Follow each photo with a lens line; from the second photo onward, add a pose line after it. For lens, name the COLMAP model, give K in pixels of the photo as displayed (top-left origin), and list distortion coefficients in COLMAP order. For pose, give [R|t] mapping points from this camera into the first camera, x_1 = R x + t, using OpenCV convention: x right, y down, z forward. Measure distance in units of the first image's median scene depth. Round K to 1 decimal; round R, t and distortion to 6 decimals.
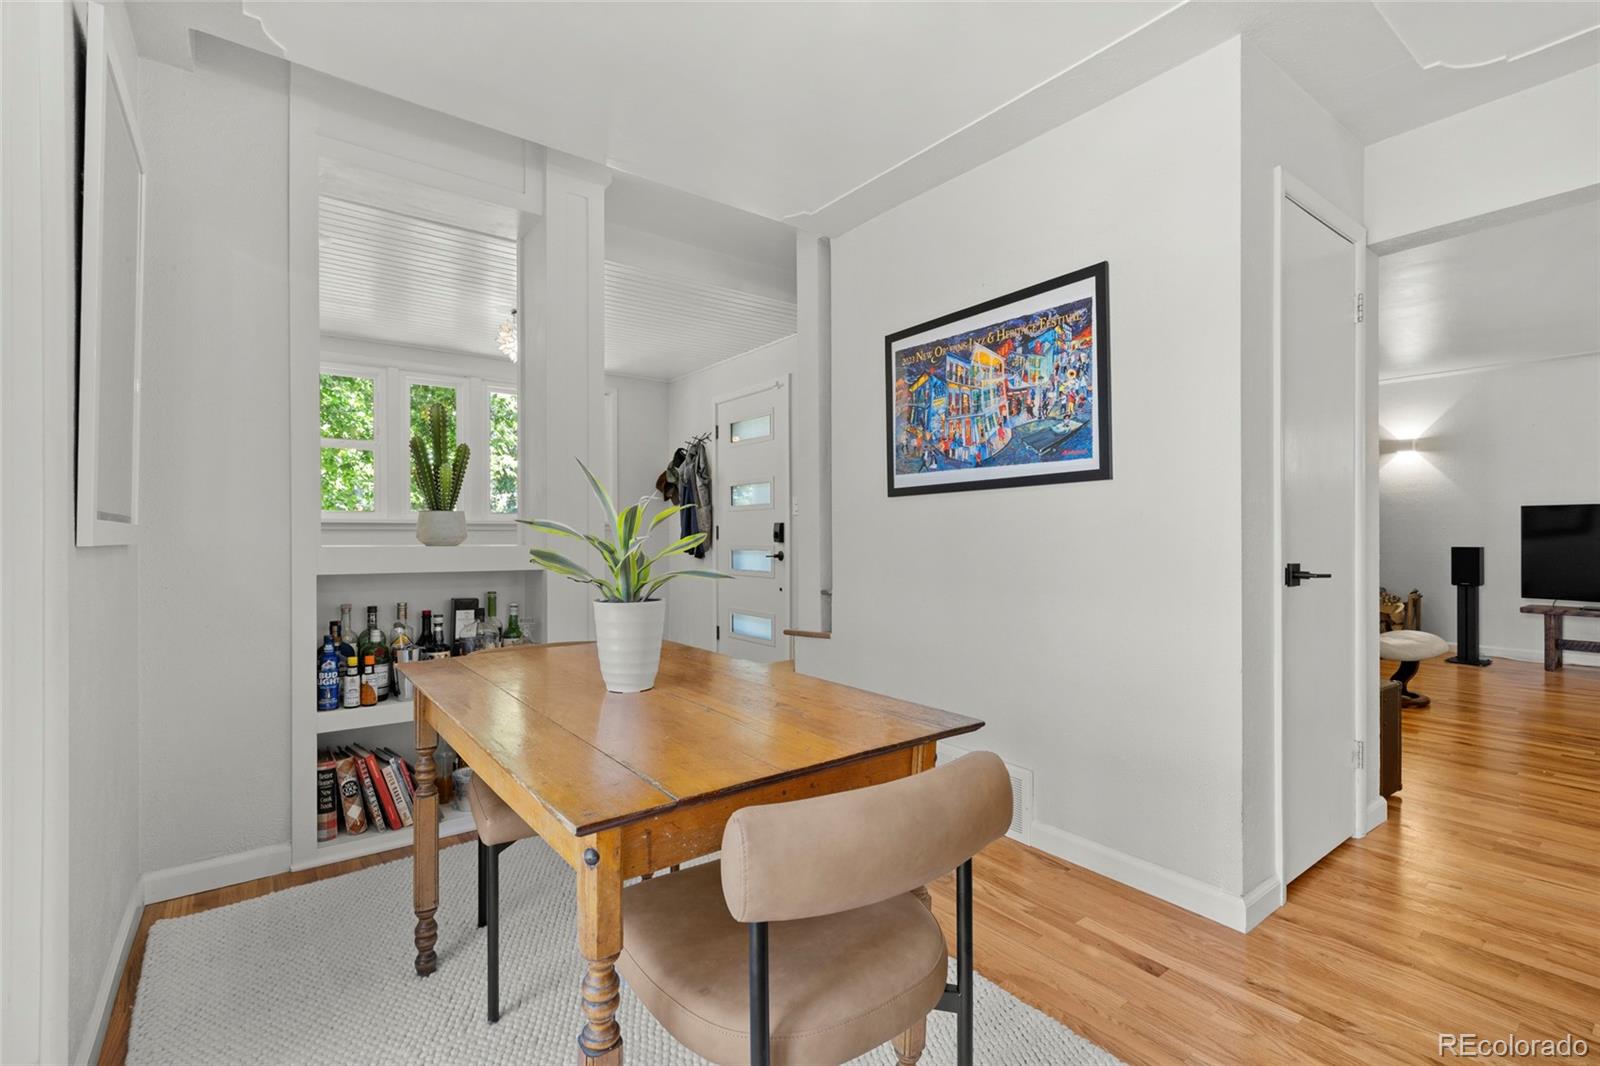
lens RADIAL K [[716.7, 0, 800.0], [0, 716.7, 533.0], [0, 0, 1]] dist [0.003595, 0.000488]
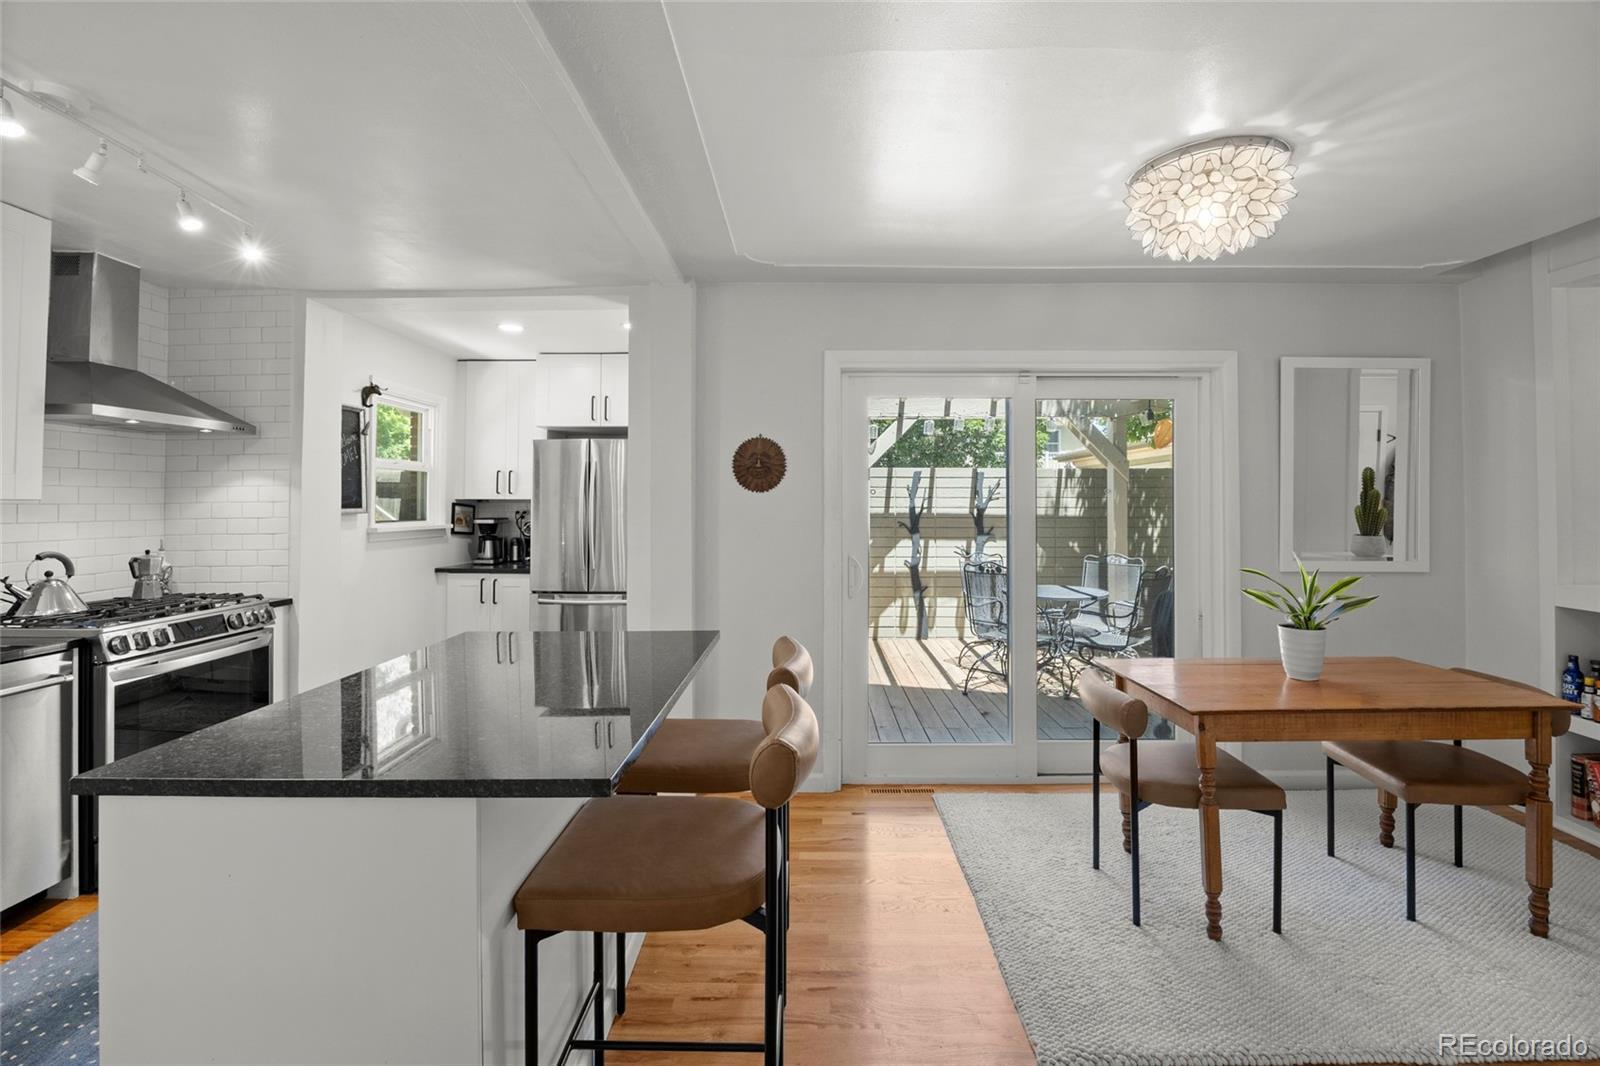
lens RADIAL K [[702.2, 0, 801.5], [0, 702.2, 494.4], [0, 0, 1]] dist [-0.010632, 0.000042]
pose [[-0.618136, -0.008519, -0.786025, 1.015749], [0.001452, 0.999927, -0.011979, -0.114874], [0.786070, -0.008546, -0.618079, 0.598933]]
